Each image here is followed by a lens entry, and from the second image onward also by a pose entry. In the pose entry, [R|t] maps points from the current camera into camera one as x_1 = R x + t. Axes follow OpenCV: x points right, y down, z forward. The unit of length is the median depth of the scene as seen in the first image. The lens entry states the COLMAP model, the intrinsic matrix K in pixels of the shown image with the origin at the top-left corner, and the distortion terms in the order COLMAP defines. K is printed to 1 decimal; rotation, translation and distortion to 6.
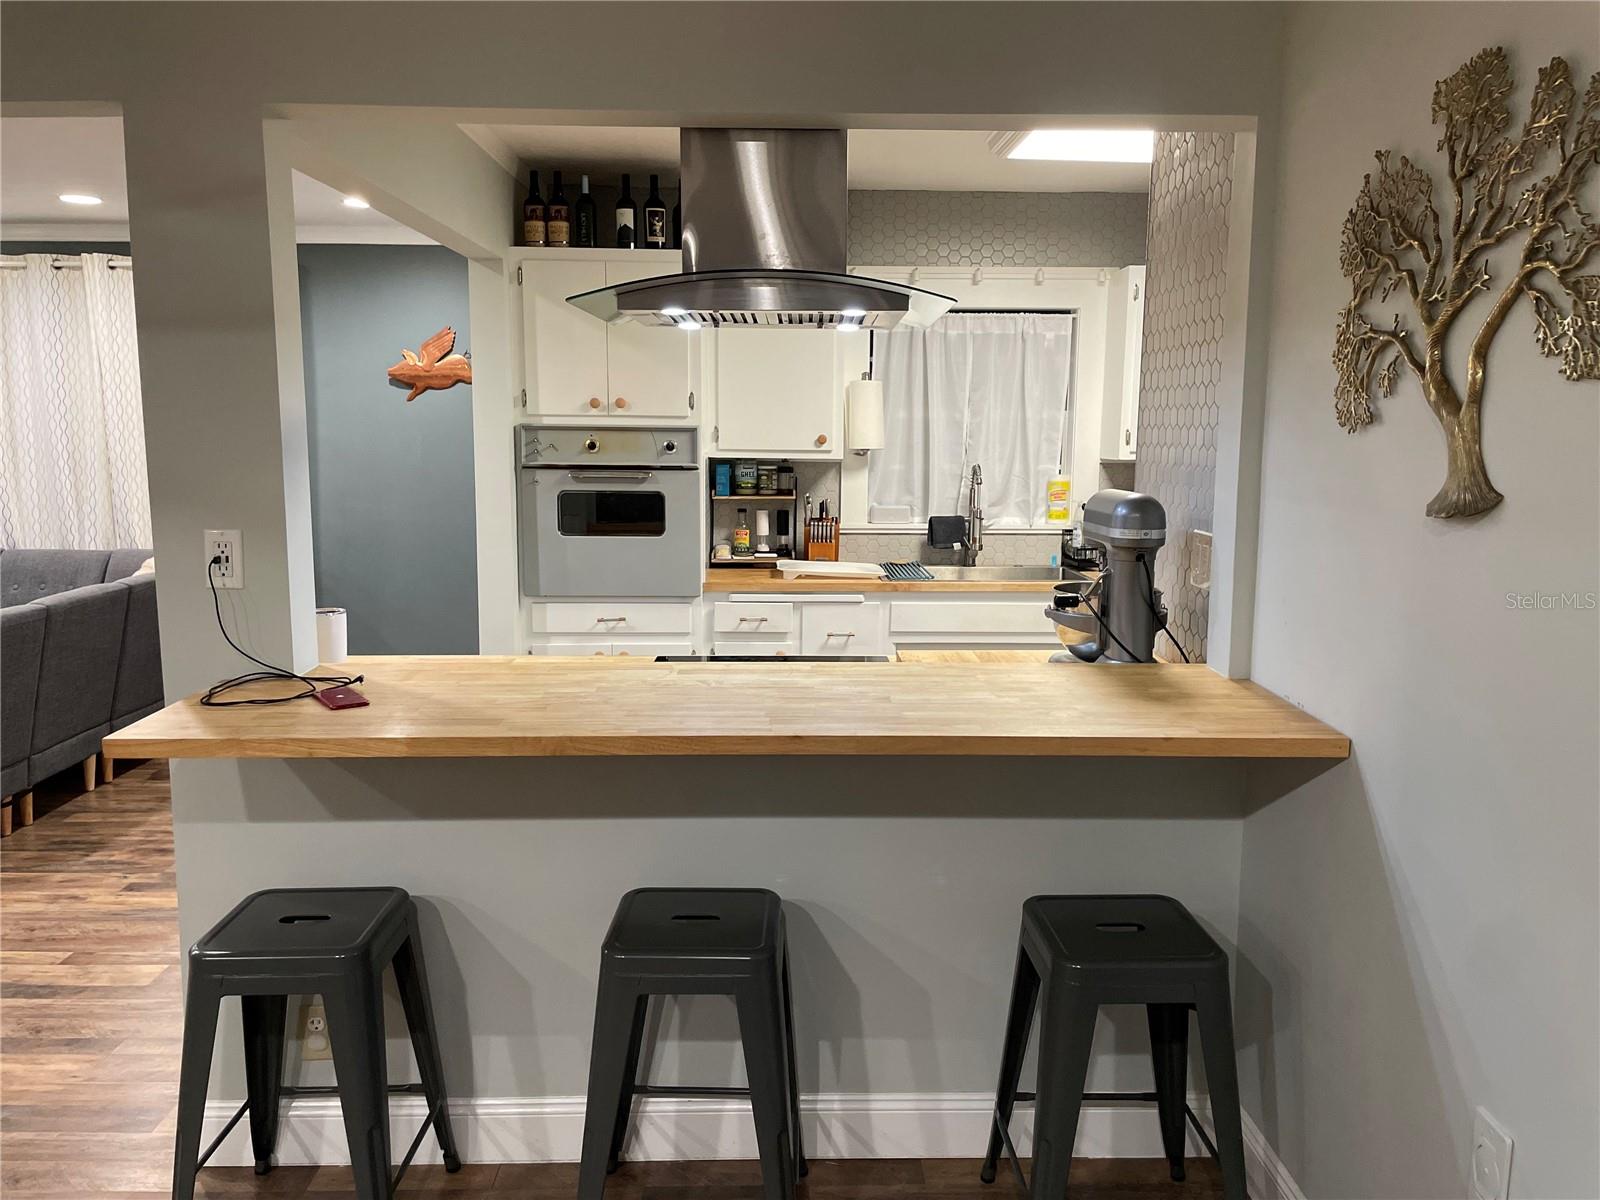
lens RADIAL K [[1238.6, 0, 800.0], [0, 1238.6, 600.0], [0, 0, 1]] dist [0.004915, -0.003149]
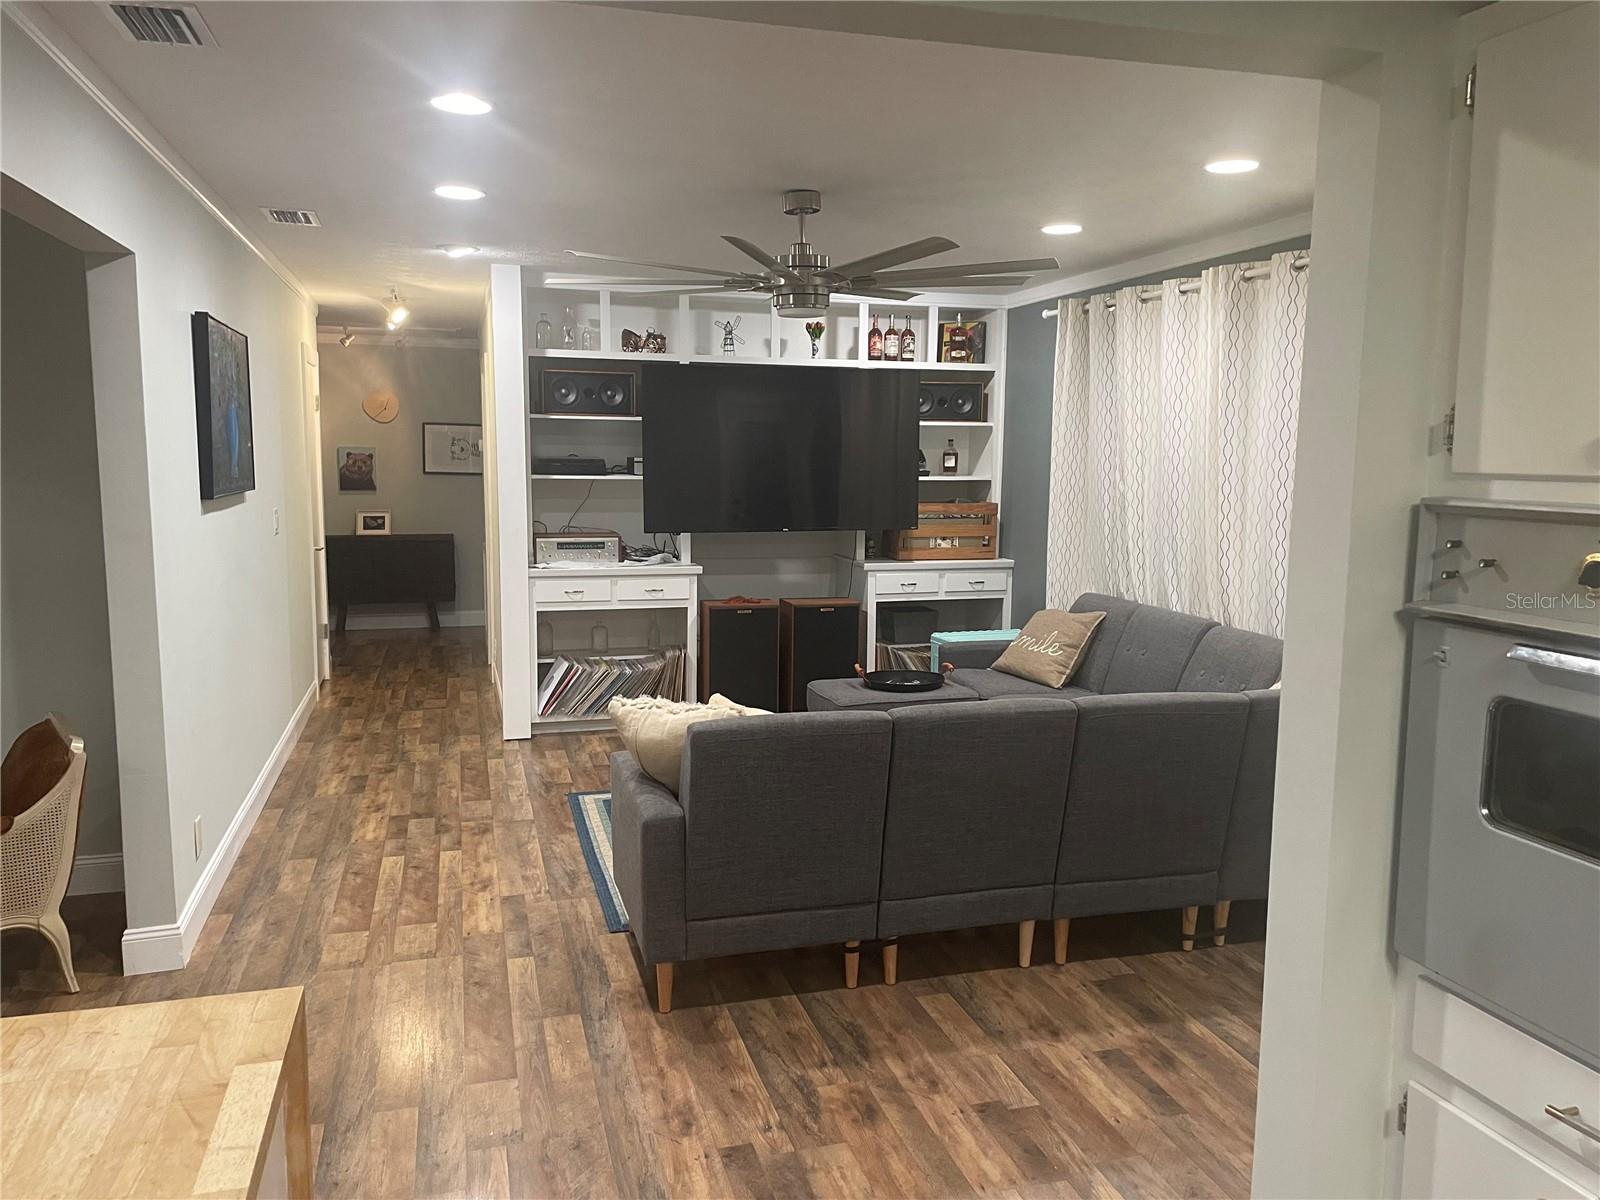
lens RADIAL K [[1216.5, 0, 801.0], [0, 1216.5, 584.6], [0, 0, 1]] dist [0.061122, -0.002293]
pose [[0.272069, 0.102661, -0.956786, 0.080794], [-0.144430, 0.987386, 0.064875, -0.114703], [0.951377, 0.120538, 0.283465, 0.726501]]
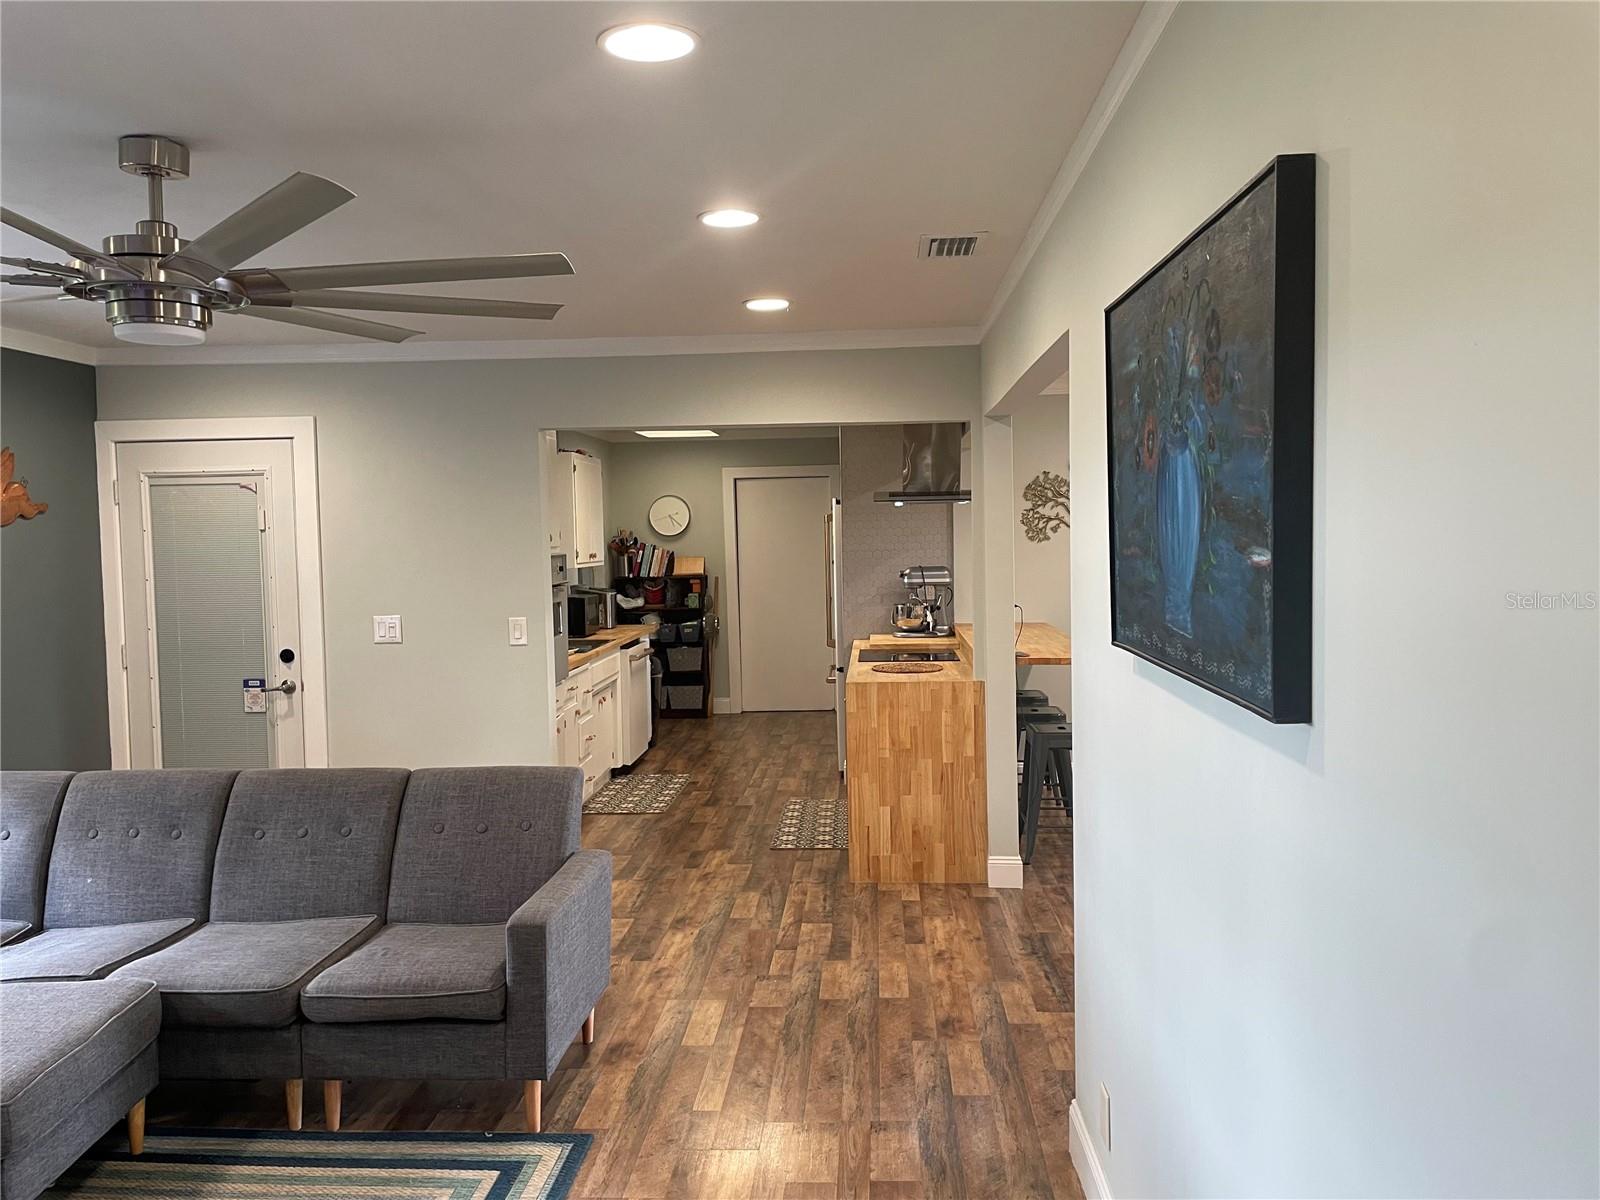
lens RADIAL K [[1267.6, 0, 796.3], [0, 1267.6, 590.8], [0, 0, 1]] dist [0.247557, 0.000175]
pose [[0.066975, -0.056160, 0.996173, -1.551896], [0.160742, 0.985980, 0.044779, -0.125037], [-0.984721, 0.157128, 0.075063, 0.645278]]
